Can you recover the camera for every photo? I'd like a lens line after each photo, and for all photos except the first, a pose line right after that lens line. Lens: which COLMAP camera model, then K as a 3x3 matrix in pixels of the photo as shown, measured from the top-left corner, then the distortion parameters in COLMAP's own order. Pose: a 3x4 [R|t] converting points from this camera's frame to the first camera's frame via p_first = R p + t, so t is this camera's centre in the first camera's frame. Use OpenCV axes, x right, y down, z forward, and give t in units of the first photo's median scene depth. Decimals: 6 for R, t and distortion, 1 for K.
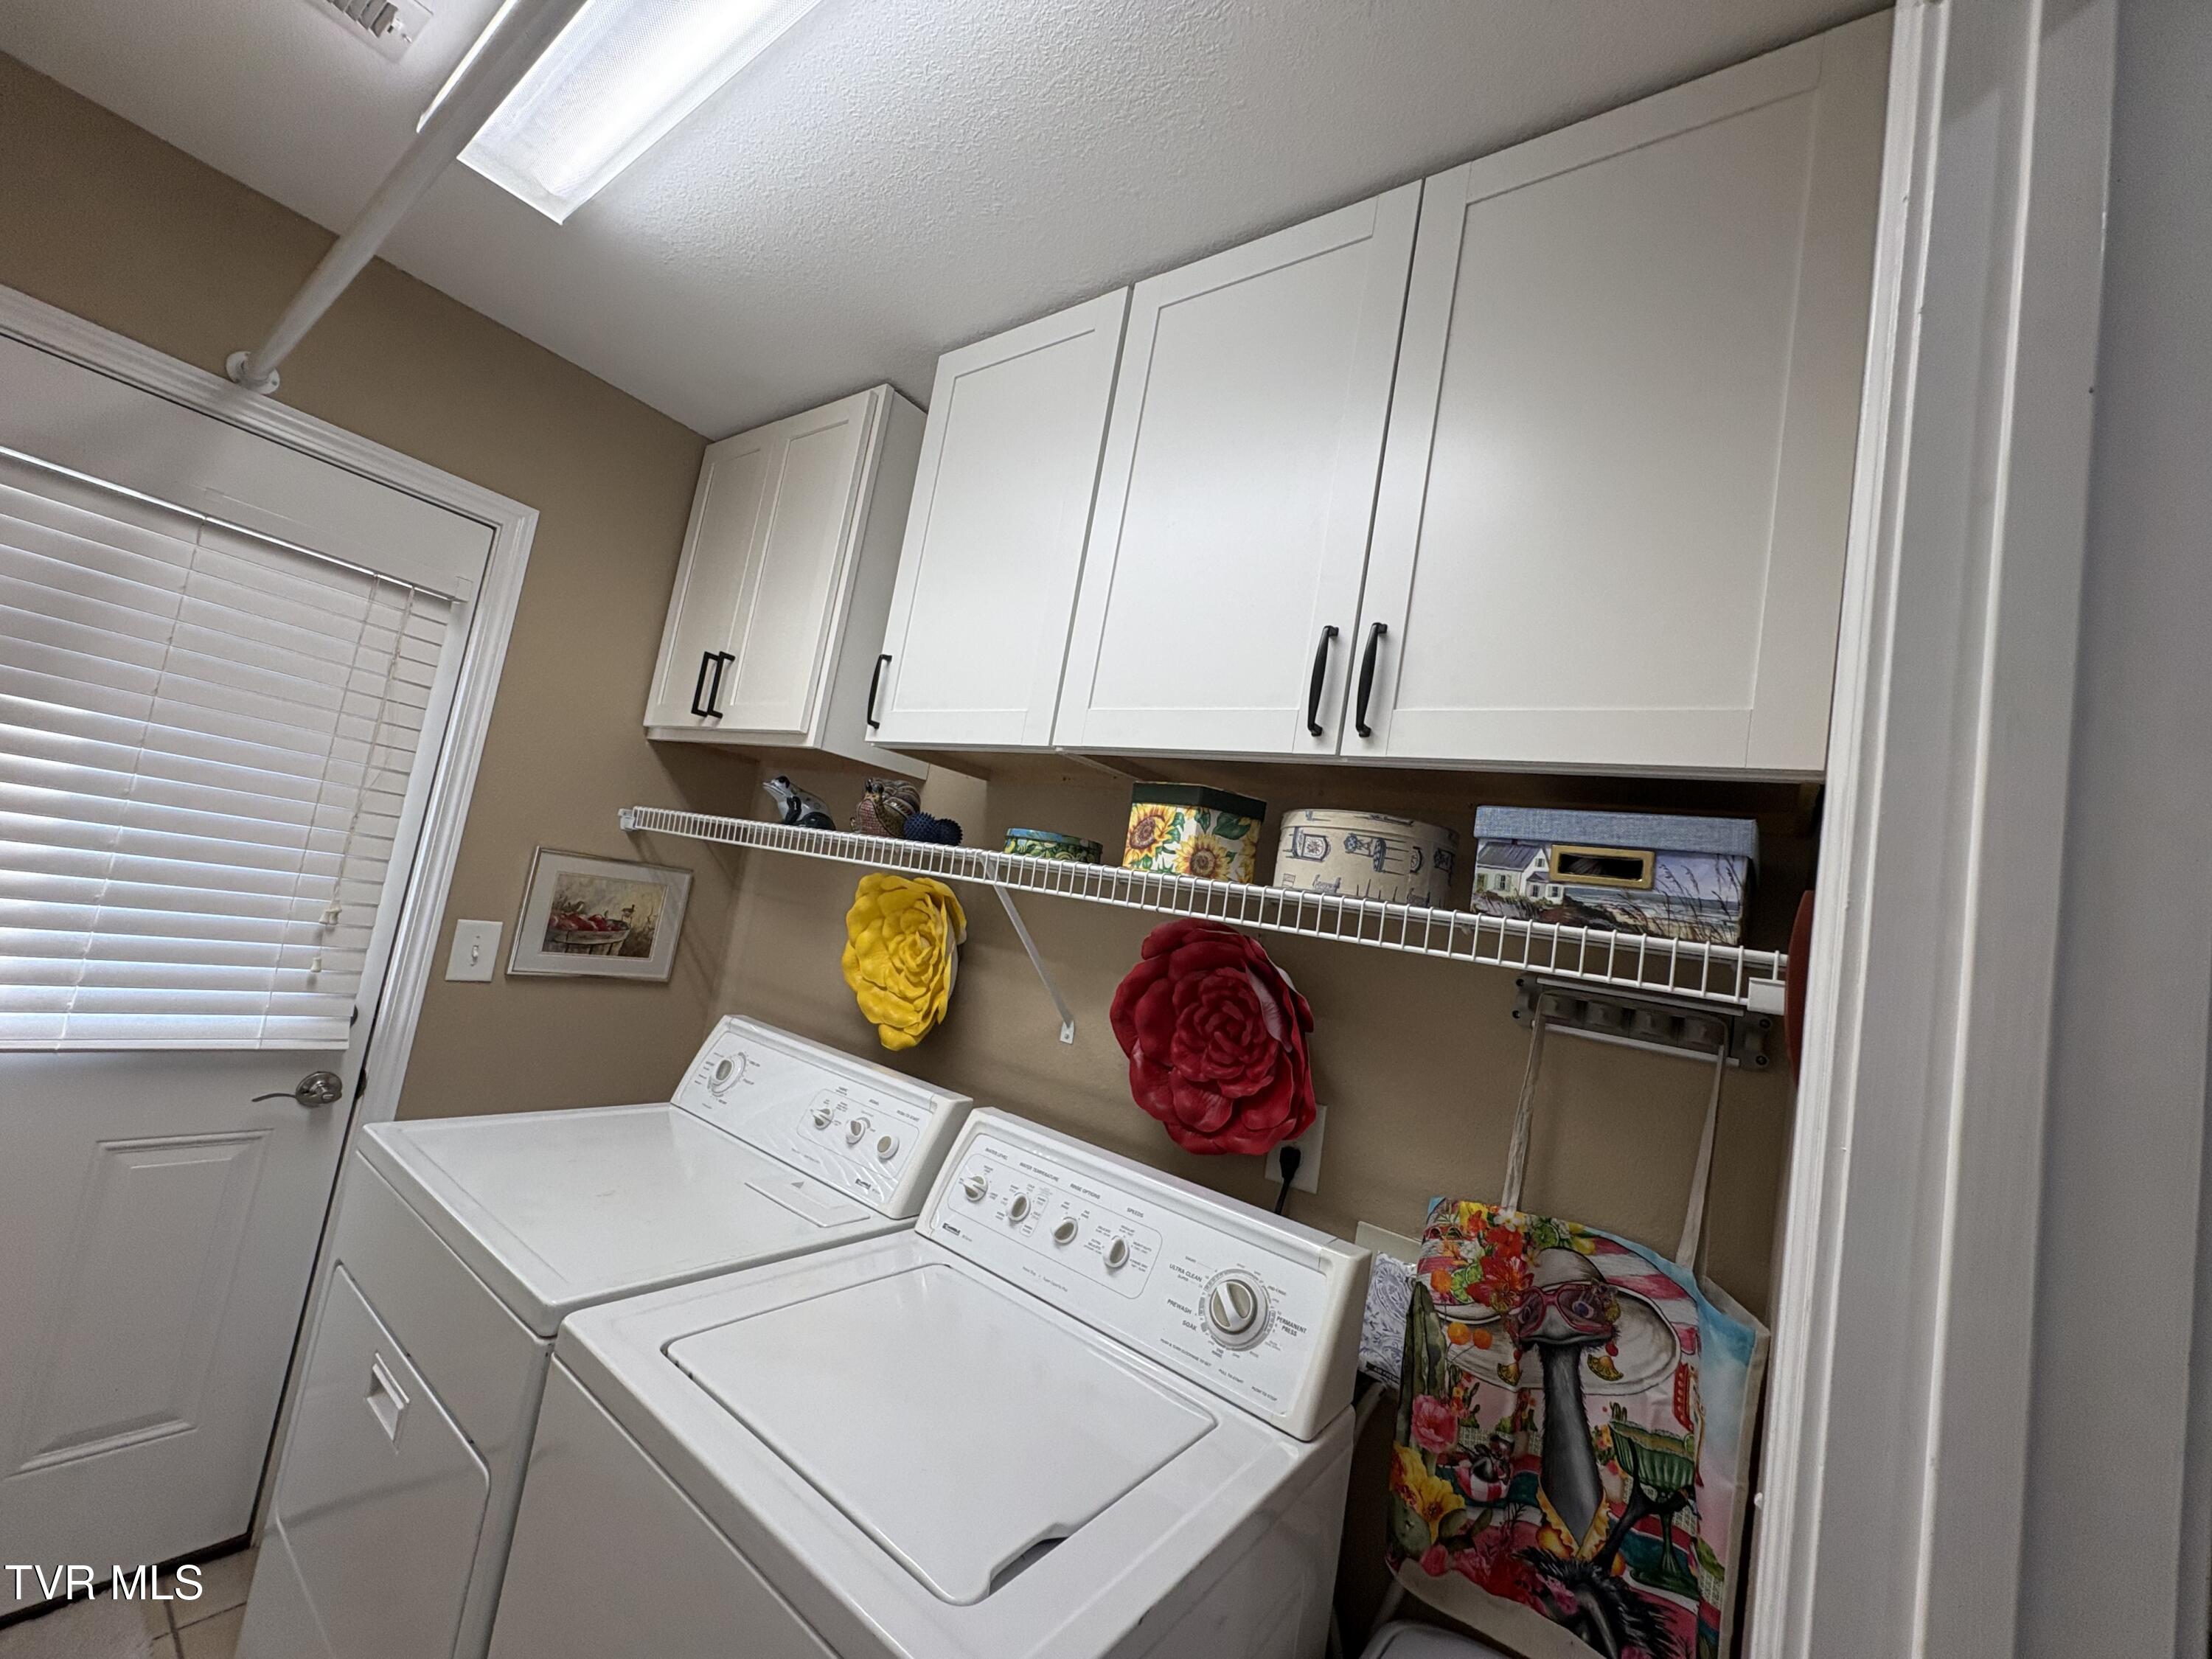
lens RADIAL K [[877.6, 0, 1098.6], [0, 877.6, 828.1], [0, 0, 1]] dist [-0.000166, 0.000393]
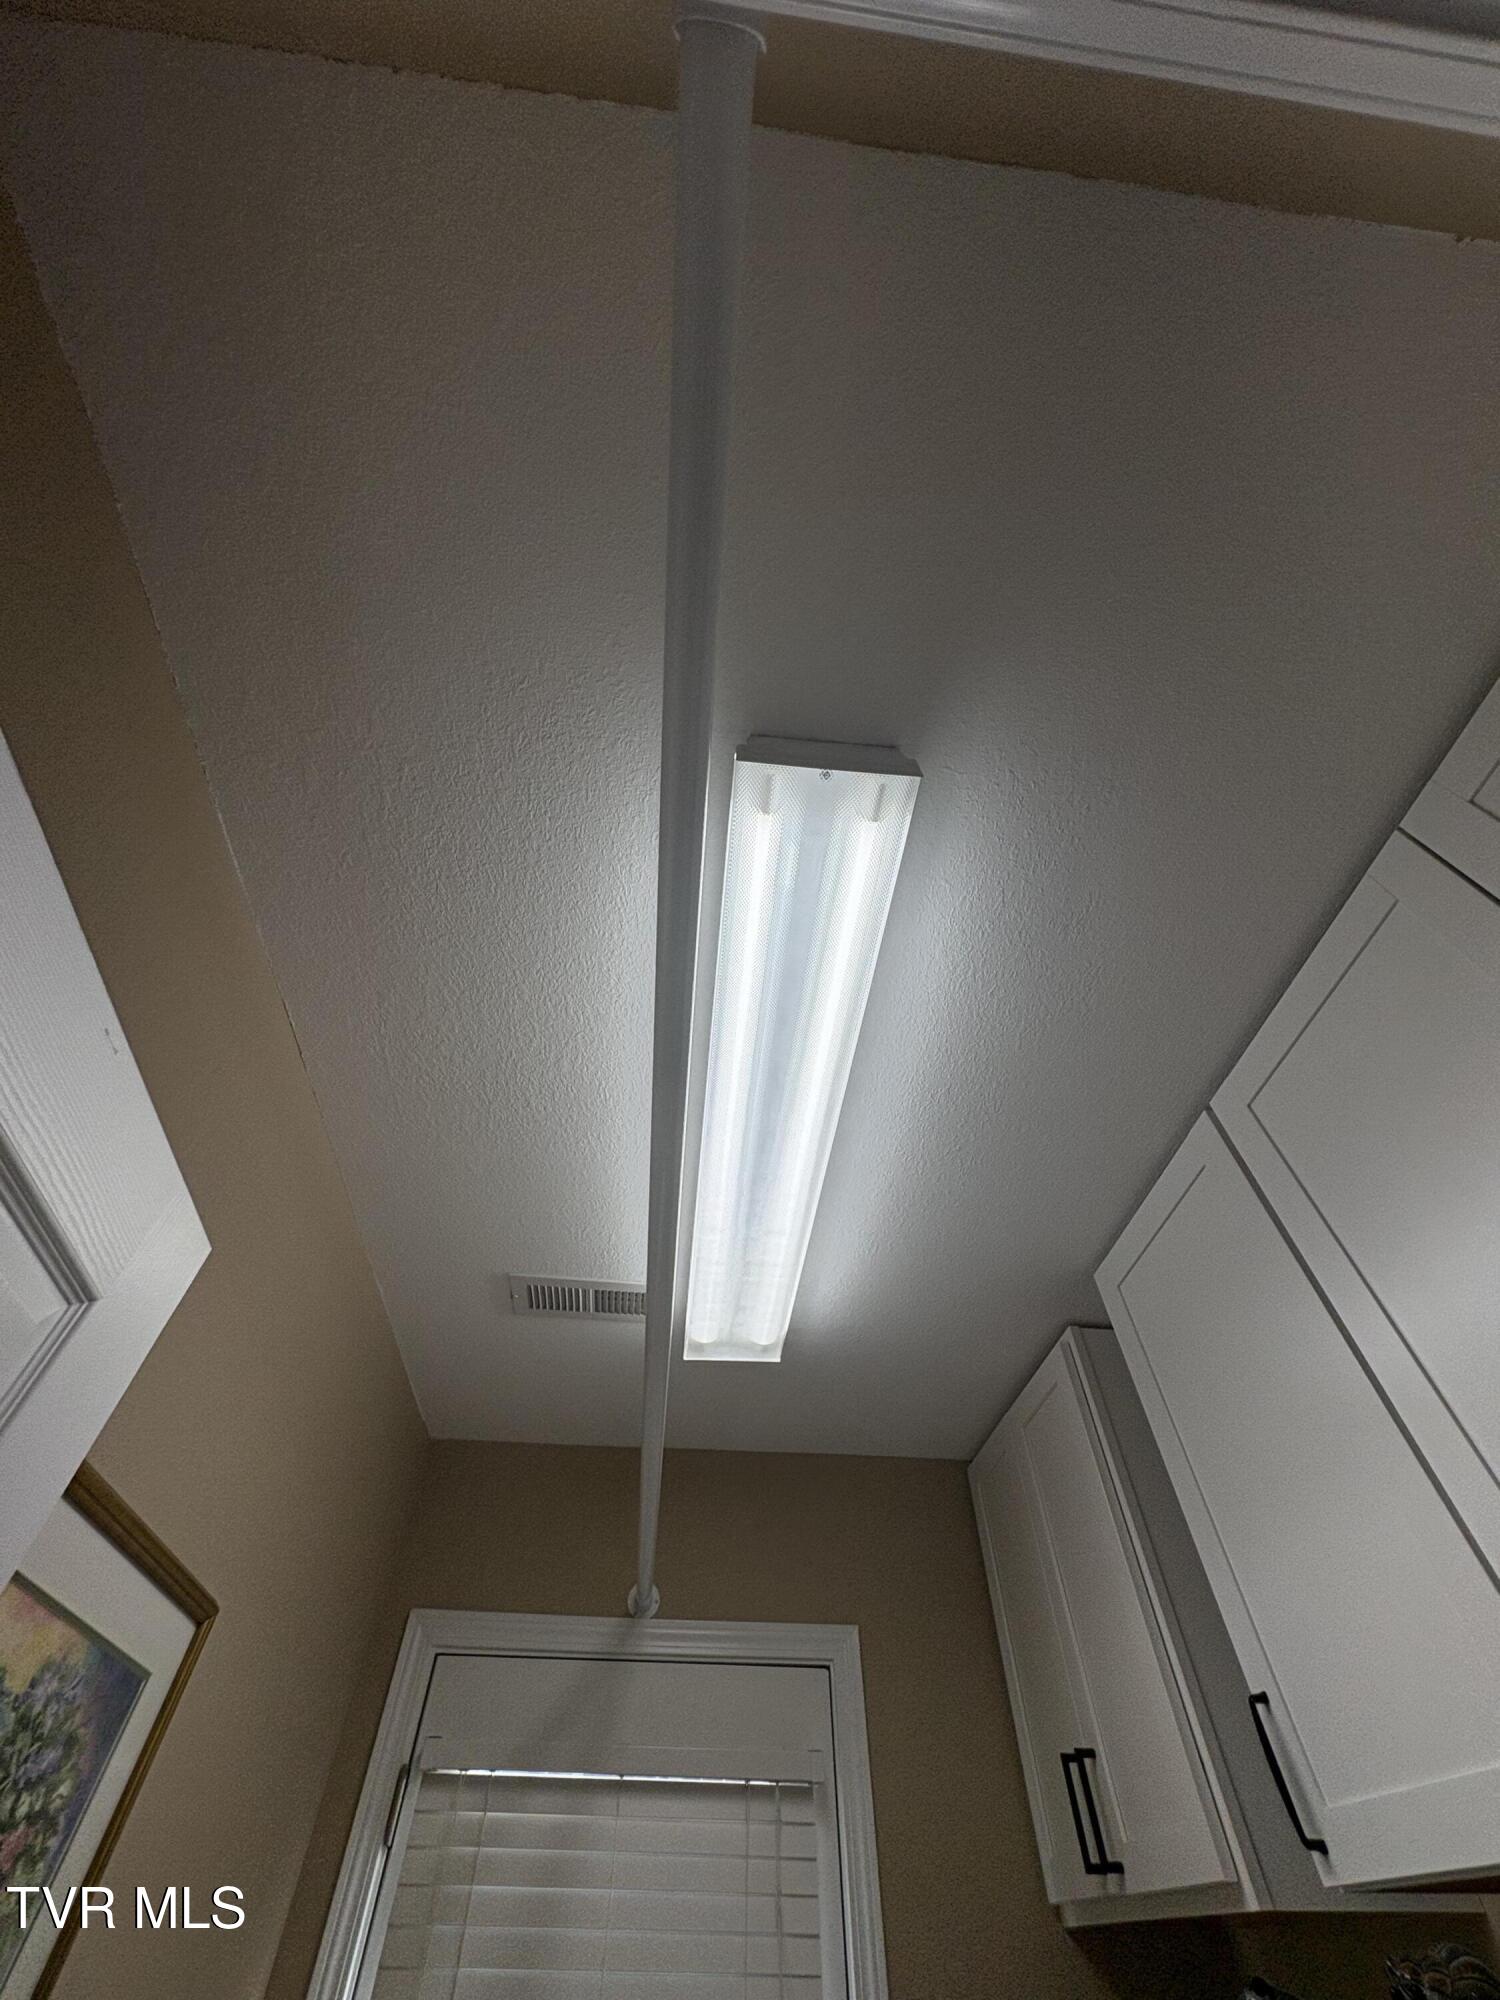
lens RADIAL K [[793.5, 0, 754.1], [0, 793.5, 1000.5], [0, 0, 1]] dist [-0.000166, 0.000393]
pose [[0.669834, -0.667008, -0.326225, 0.051898], [0.183916, 0.574705, -0.797426, -0.078439], [0.719373, 0.474145, 0.507630, 0.134696]]
